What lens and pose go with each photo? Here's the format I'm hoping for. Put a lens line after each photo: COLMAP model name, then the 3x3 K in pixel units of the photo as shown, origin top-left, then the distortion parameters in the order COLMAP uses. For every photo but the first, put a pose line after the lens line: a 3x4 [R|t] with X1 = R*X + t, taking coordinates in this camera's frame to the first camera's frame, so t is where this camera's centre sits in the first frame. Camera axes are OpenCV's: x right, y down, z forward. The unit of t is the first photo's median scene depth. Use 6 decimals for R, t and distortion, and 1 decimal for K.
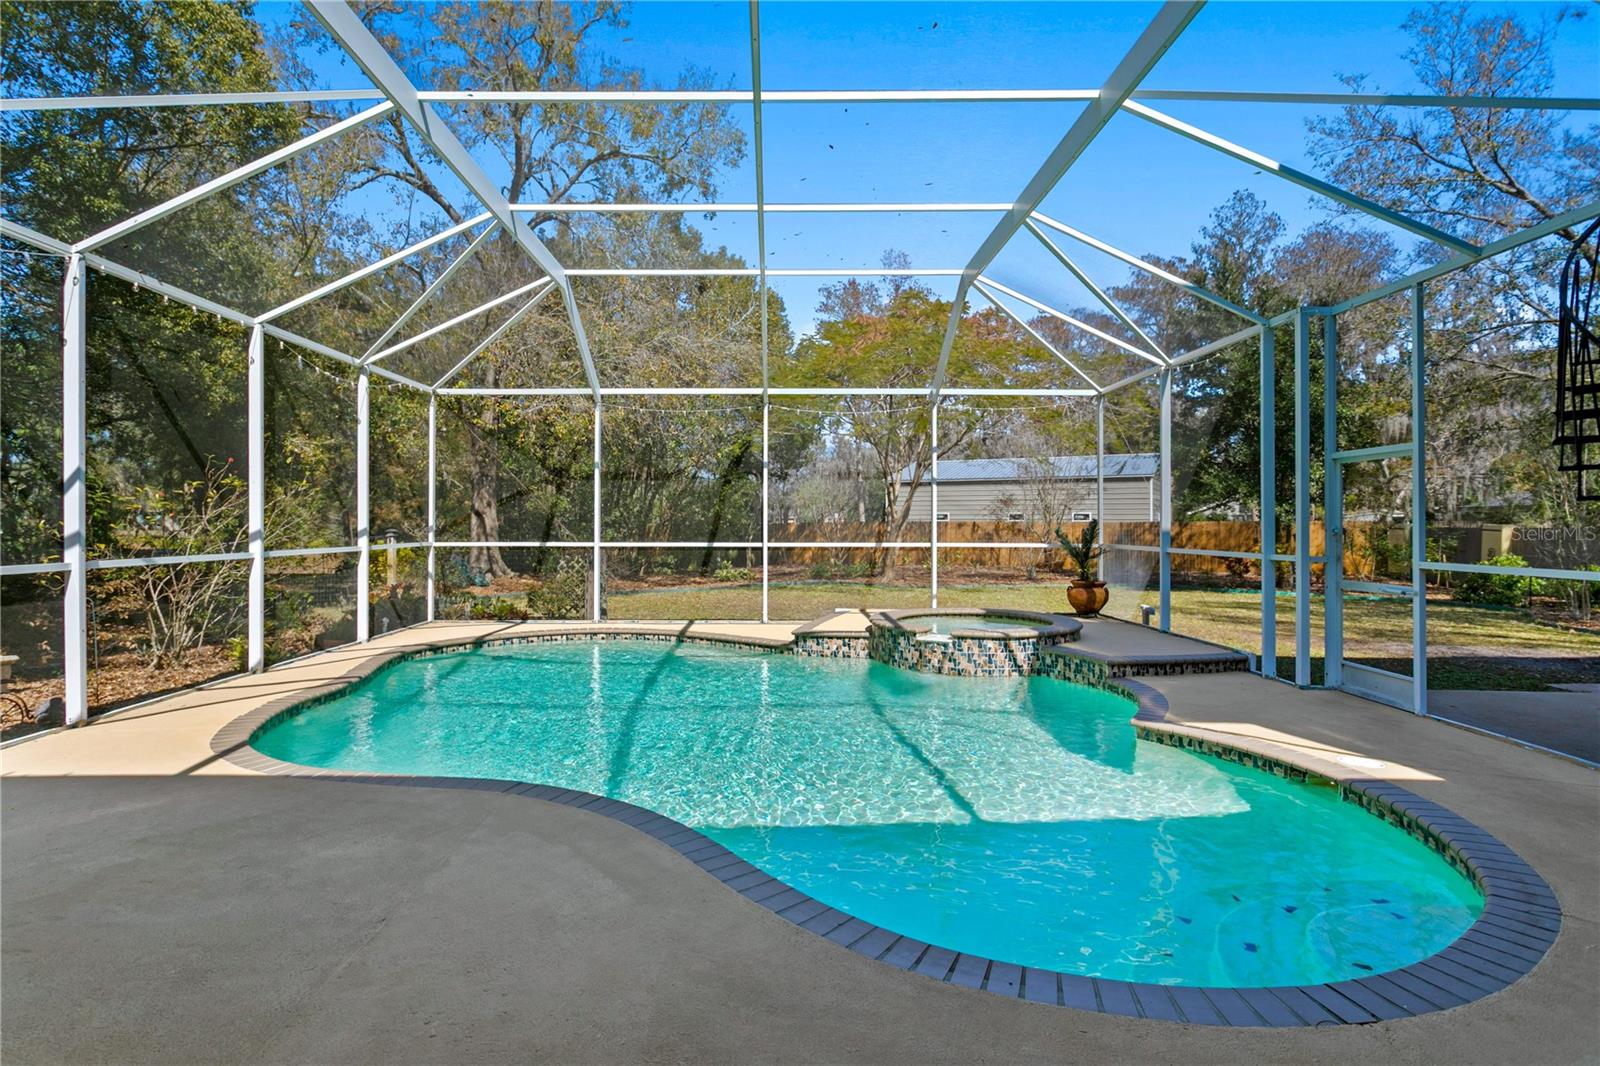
lens RADIAL K [[794.4, 0, 771.9], [0, 794.4, 518.1], [0, 0, 1]] dist [-0.023564, 0.014551]
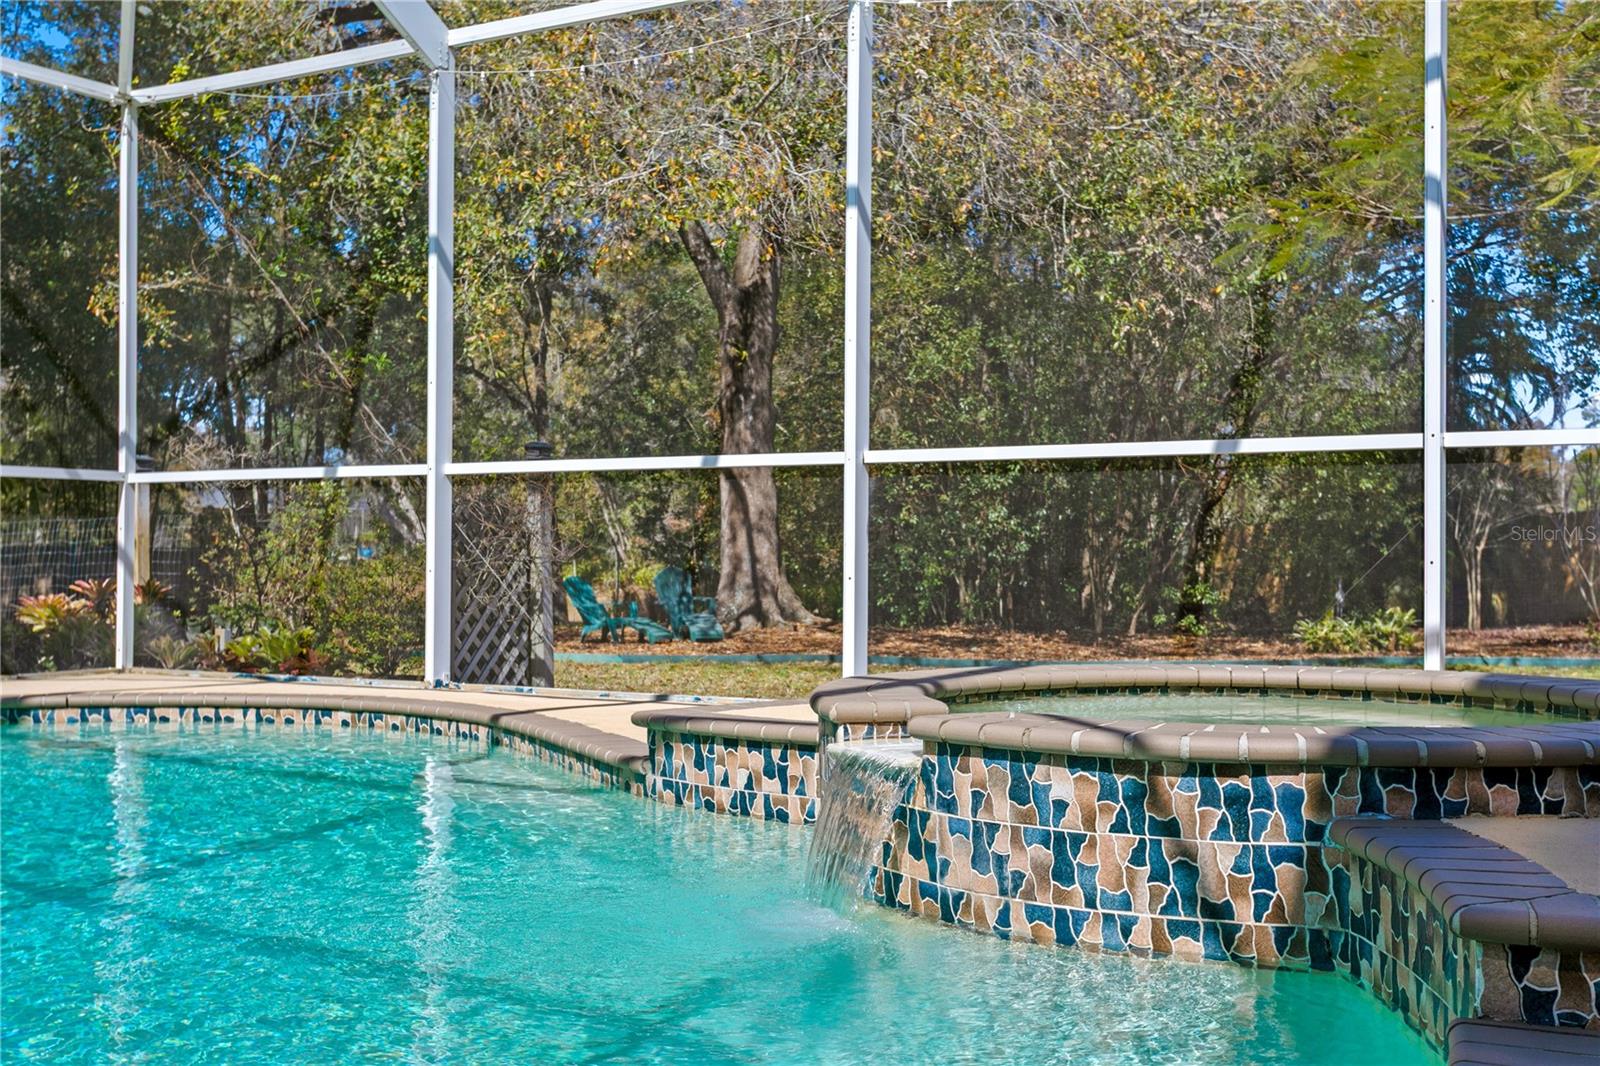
lens RADIAL K [[1768.9, 0, 757.1], [0, 1768.9, 533.7], [0, 0, 1]] dist [0.001349, -0.014882]
pose [[0.860370, -0.003787, -0.509656, 0.376859], [0.001470, 0.999987, -0.004949, 0.082141], [0.509668, 0.003509, 0.860364, 0.483399]]
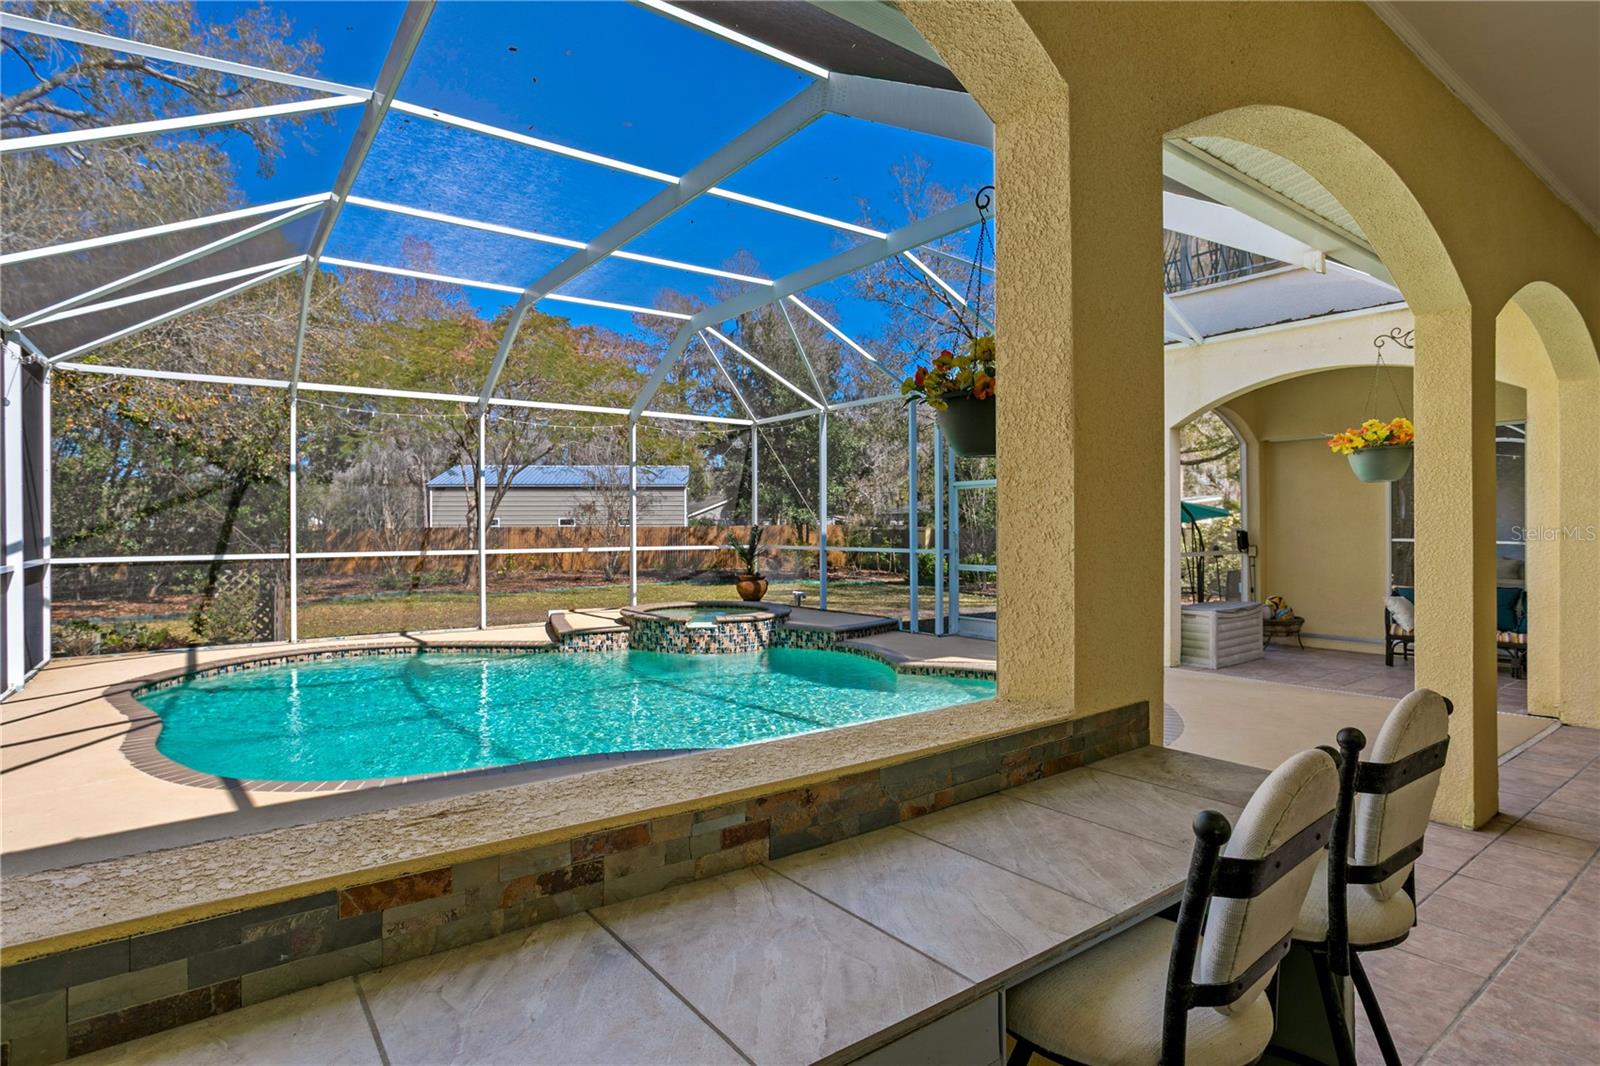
lens RADIAL K [[813.1, 0, 766.1], [0, 813.1, 526.0], [0, 0, 1]] dist [-0.084408, 0.066805]
pose [[0.811736, -0.004872, 0.584004, -0.382989], [0.002961, 0.999987, 0.004227, -0.003625], [-0.584017, -0.001702, 0.811740, -0.053493]]
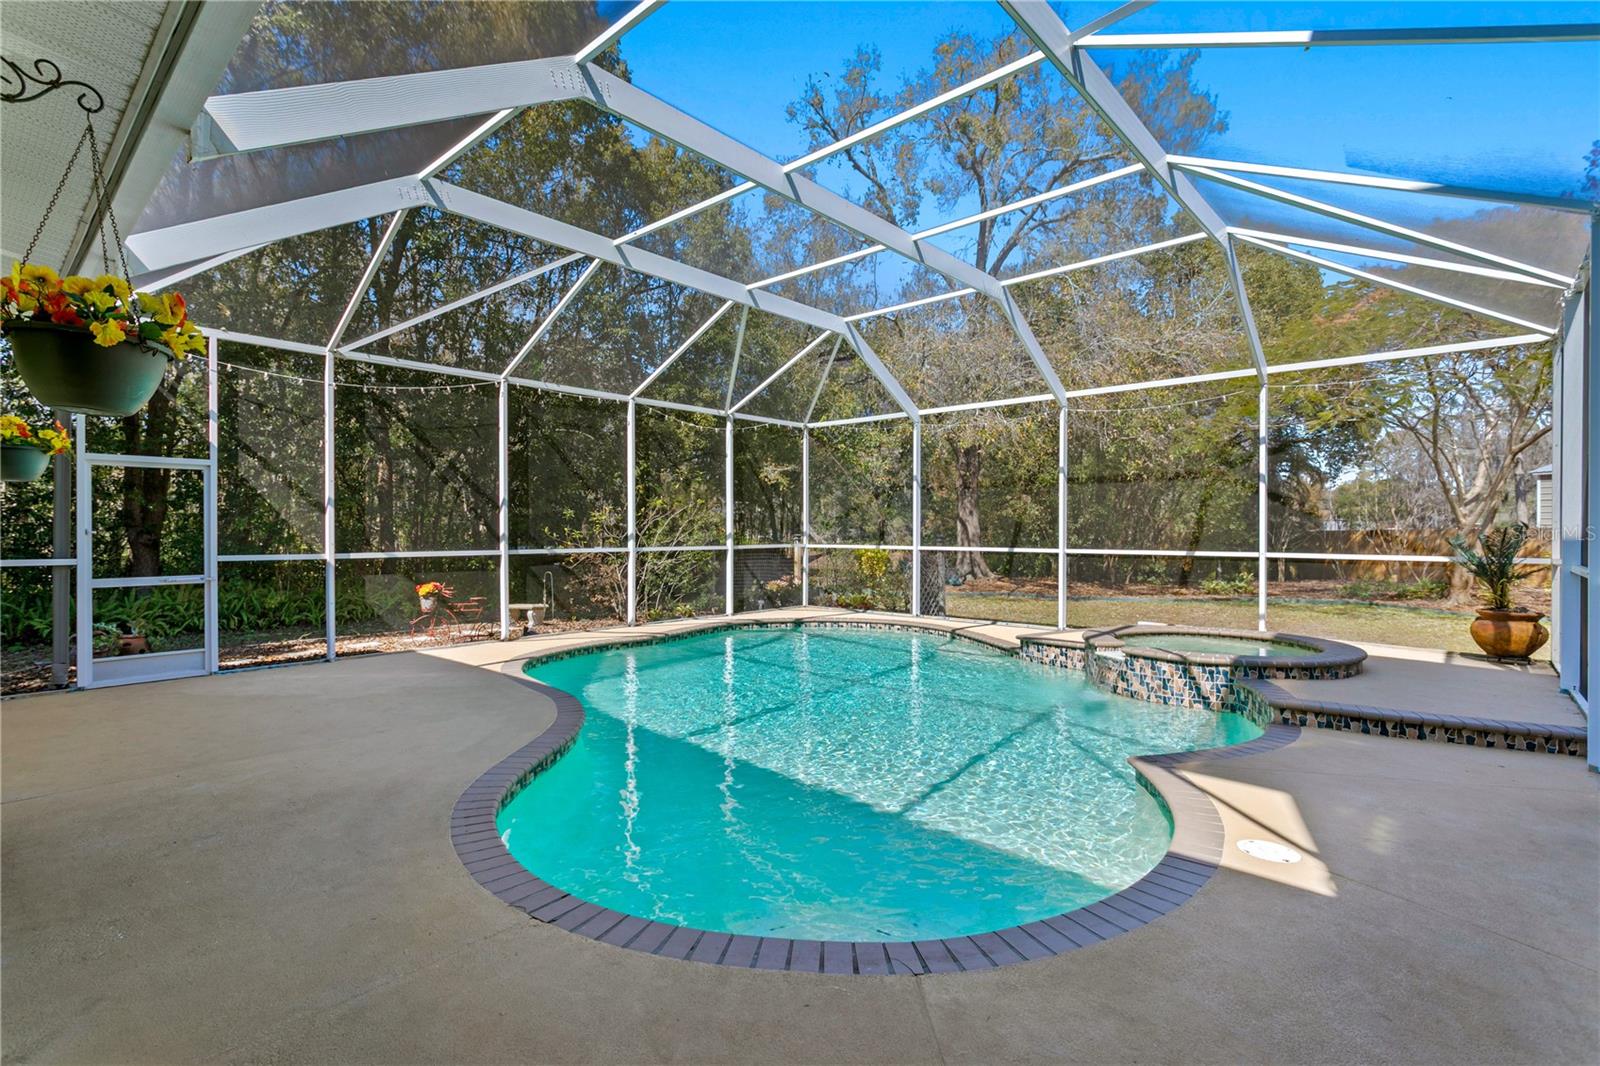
lens RADIAL K [[753.7, 0, 778.2], [0, 753.7, 530.4], [0, 0, 1]] dist [0.001082, 0.000147]
pose [[0.738391, 0.000351, -0.674373, 0.444170], [0.003496, 0.999984, 0.004348, 0.003736], [0.674364, -0.005568, 0.738378, 0.089235]]
